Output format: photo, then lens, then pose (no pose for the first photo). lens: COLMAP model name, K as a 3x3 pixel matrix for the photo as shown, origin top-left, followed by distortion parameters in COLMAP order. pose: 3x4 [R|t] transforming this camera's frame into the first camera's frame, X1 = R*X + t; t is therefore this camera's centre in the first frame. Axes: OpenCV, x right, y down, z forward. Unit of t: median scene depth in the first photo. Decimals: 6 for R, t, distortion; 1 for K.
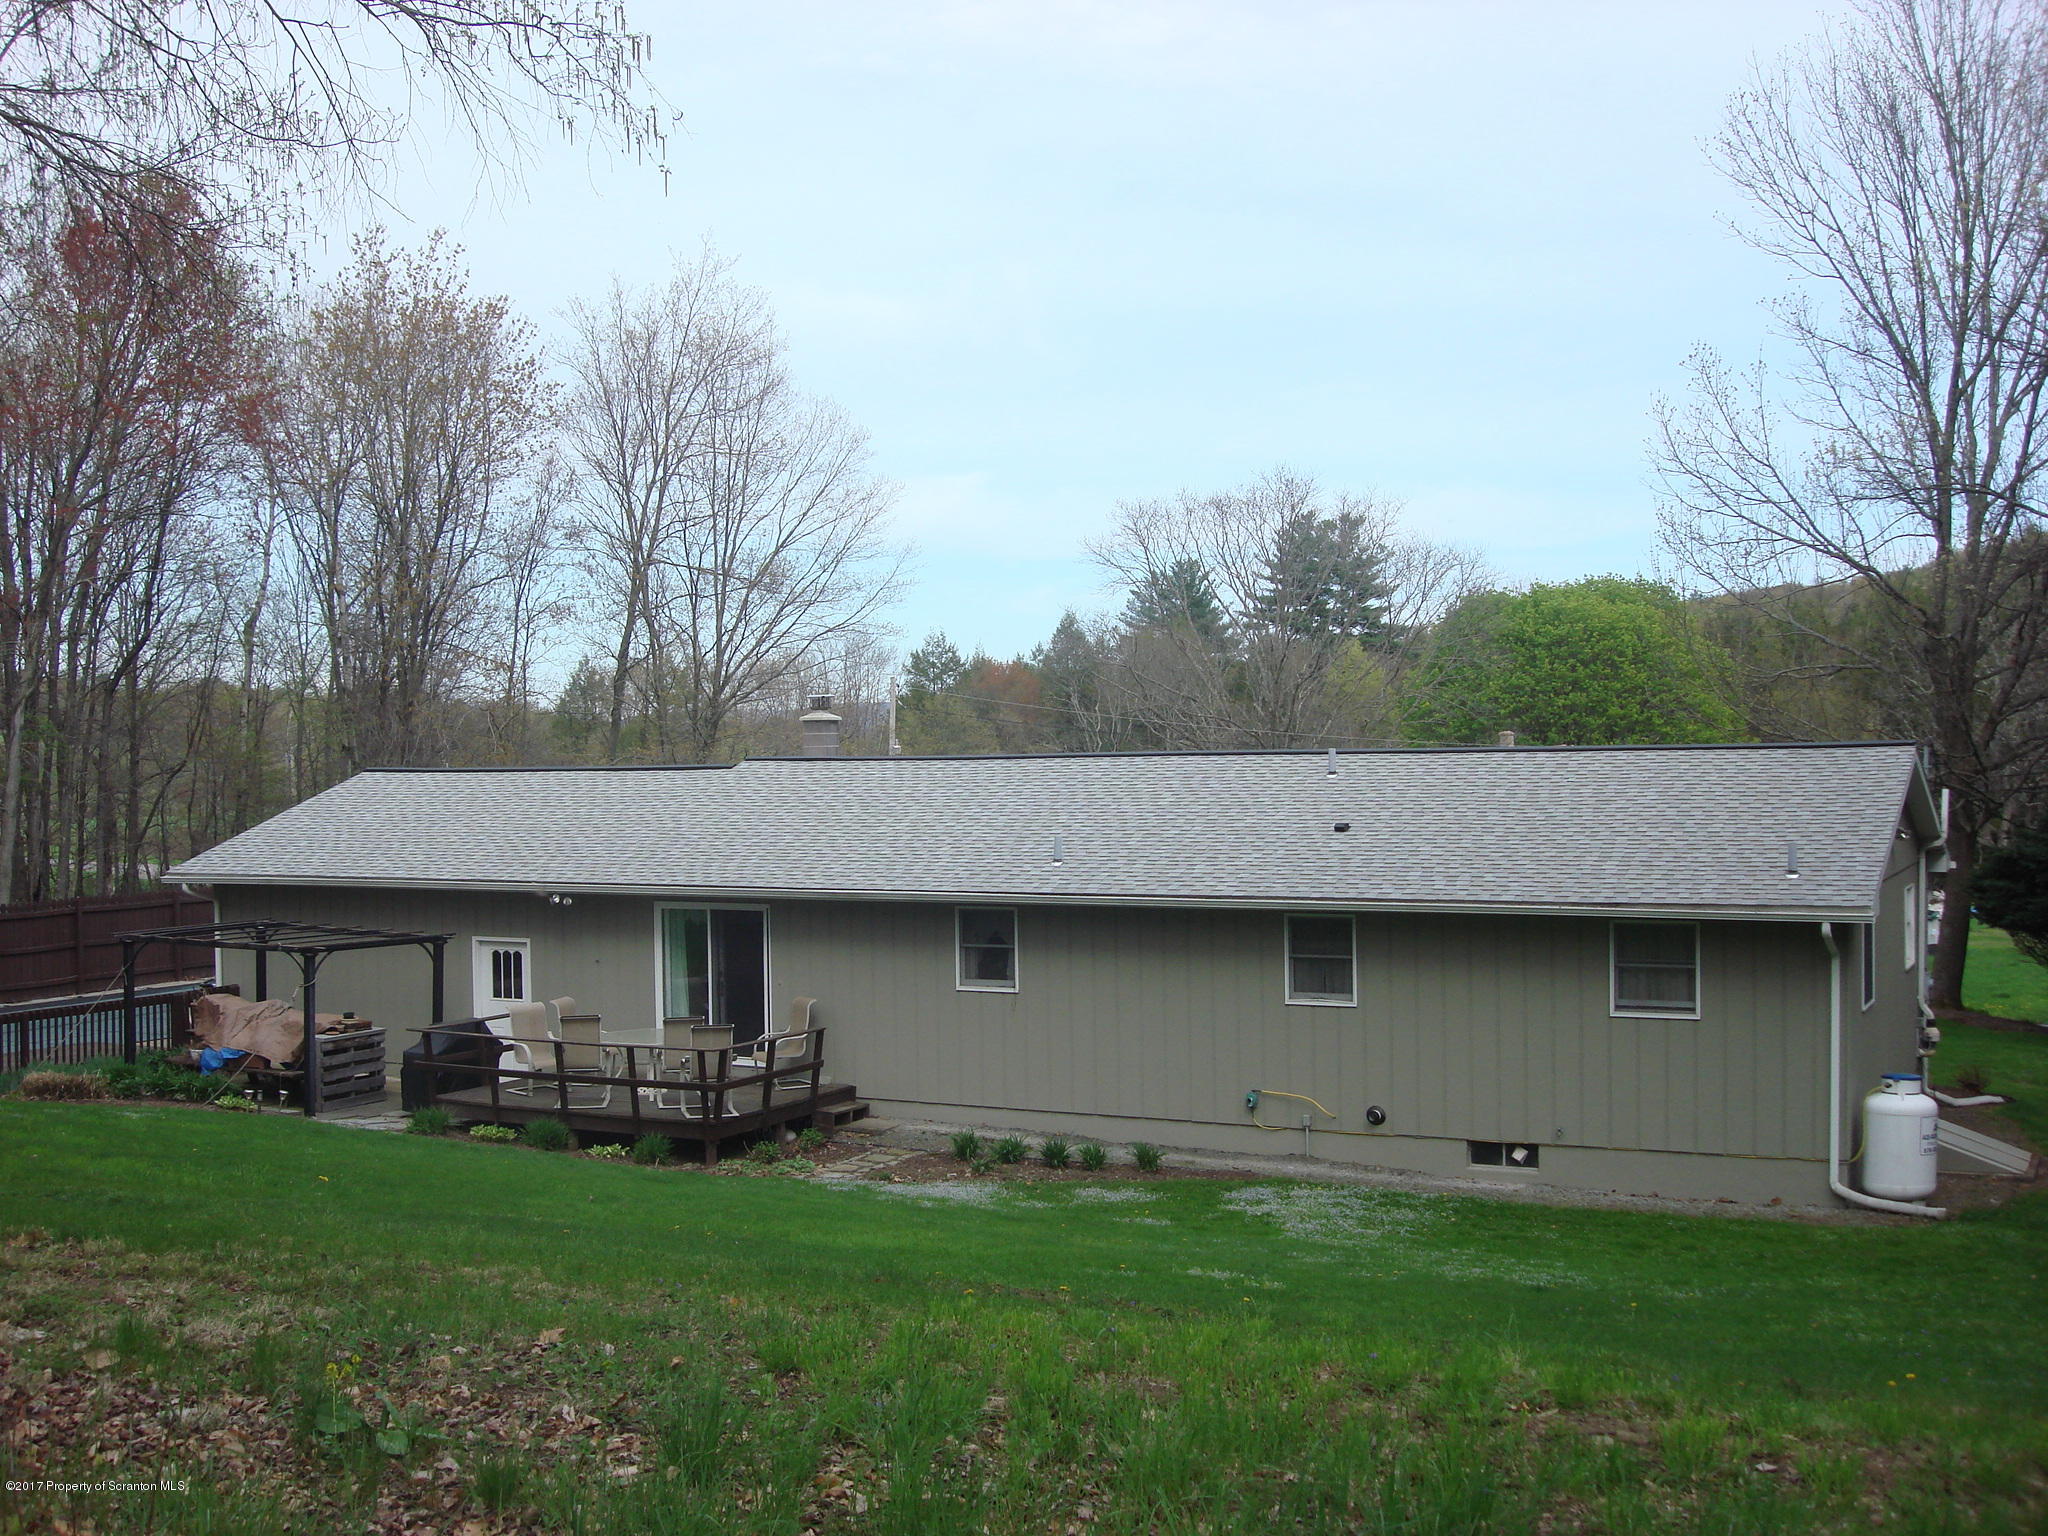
lens RADIAL K [[2188.5, 0, 1024.0], [0, 2188.5, 768.0], [0, 0, 1]] dist [-0.084920, -0.024975]
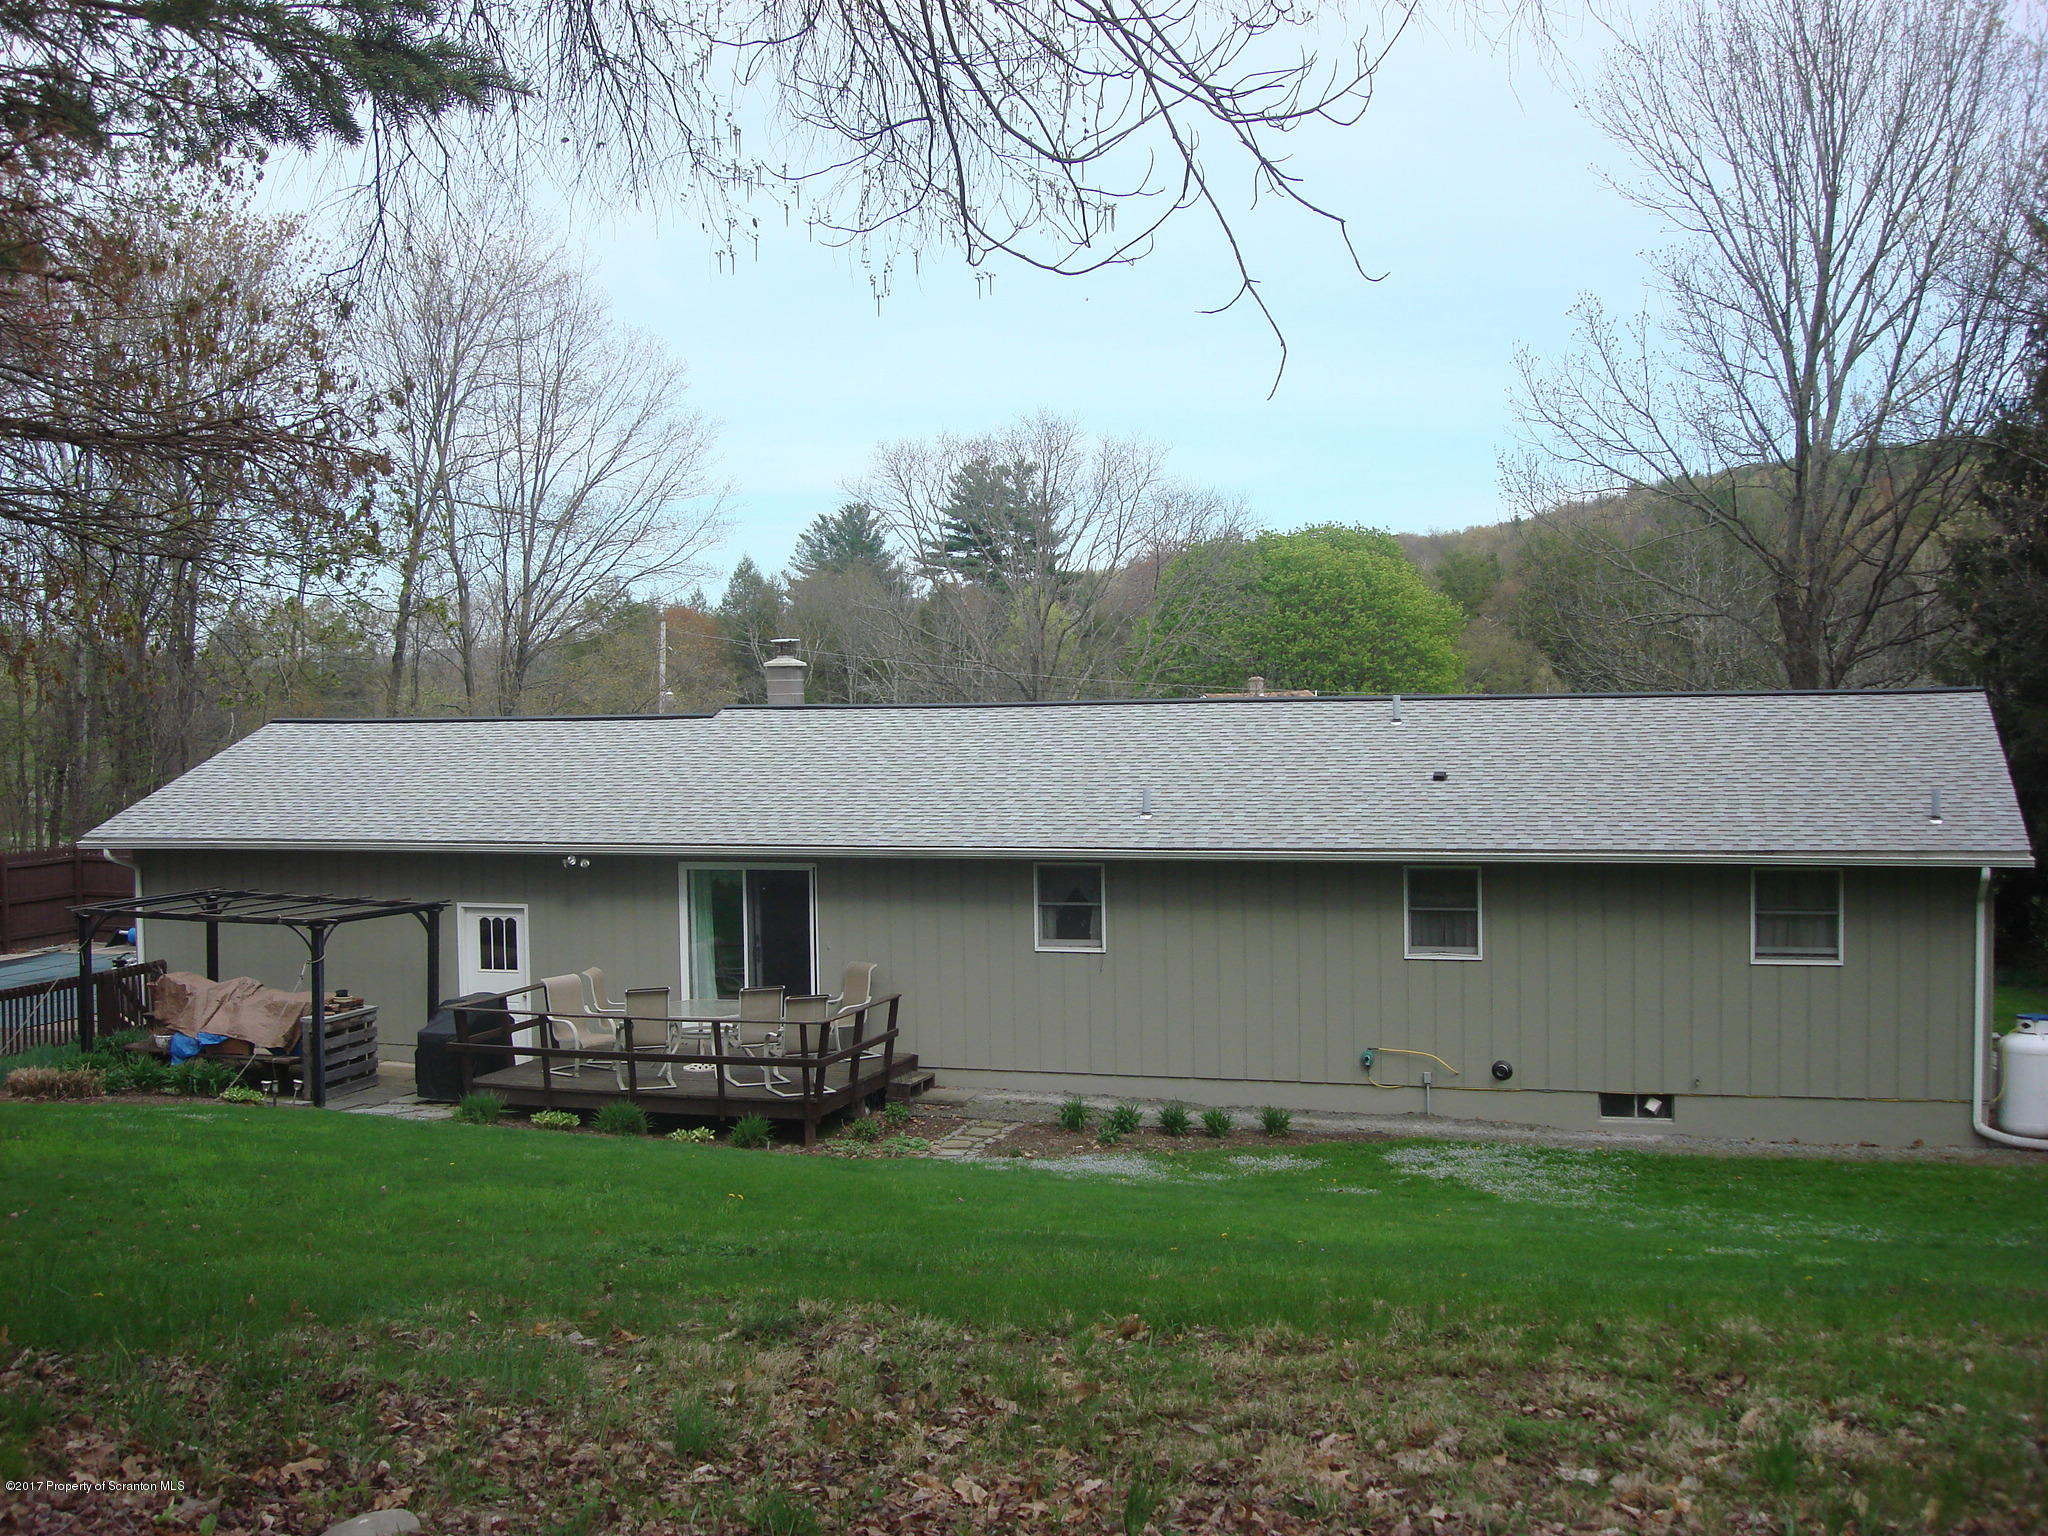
lens RADIAL K [[2192.5, 0, 1024.0], [0, 2192.5, 768.0], [0, 0, 1]] dist [-0.094938, -0.010675]
pose [[0.985912, -0.007466, 0.167096, -0.185382], [0.003383, 0.999689, 0.024705, -0.001054], [-0.167229, -0.023792, 0.985631, 0.065060]]
